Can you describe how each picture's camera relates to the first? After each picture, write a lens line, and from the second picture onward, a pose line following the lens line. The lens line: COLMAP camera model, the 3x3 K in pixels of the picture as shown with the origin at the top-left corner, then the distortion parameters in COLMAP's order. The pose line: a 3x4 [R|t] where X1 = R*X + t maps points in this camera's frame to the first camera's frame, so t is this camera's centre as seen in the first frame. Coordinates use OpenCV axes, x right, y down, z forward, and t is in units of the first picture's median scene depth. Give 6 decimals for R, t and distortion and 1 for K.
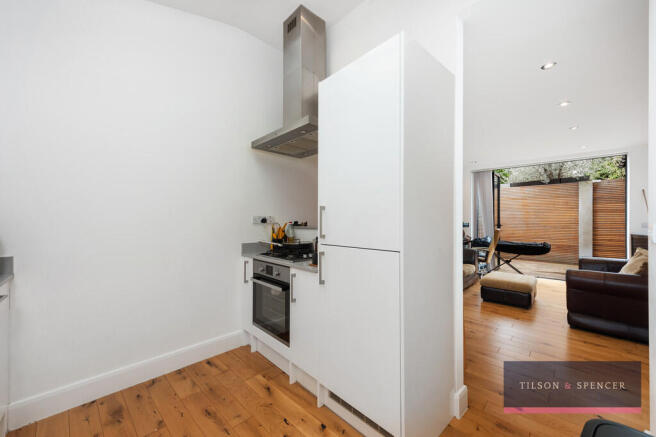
lens RADIAL K [[238.4, 0, 328.0], [0, 238.4, 218.5], [0, 0, 1]] dist [0.001308, 0.000106]
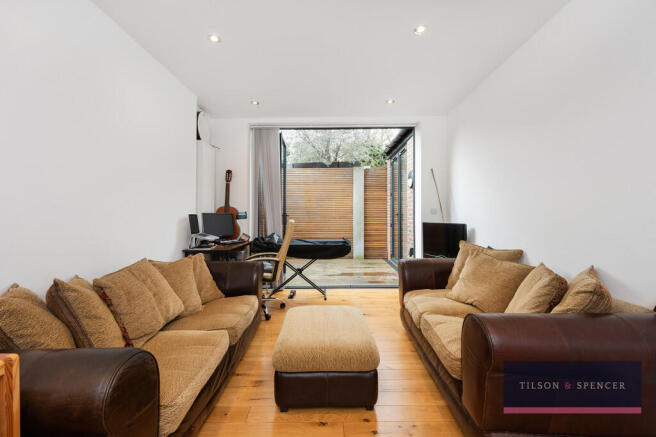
lens RADIAL K [[312.3, 0, 326.7], [0, 312.3, 207.8], [0, 0, 1]] dist [-0.000120, -0.000005]
pose [[0.706960, 0.007297, 0.707216, 0.144450], [-0.002618, 0.999967, -0.007700, 0.011959], [-0.707249, 0.003592, 0.706956, 0.244034]]
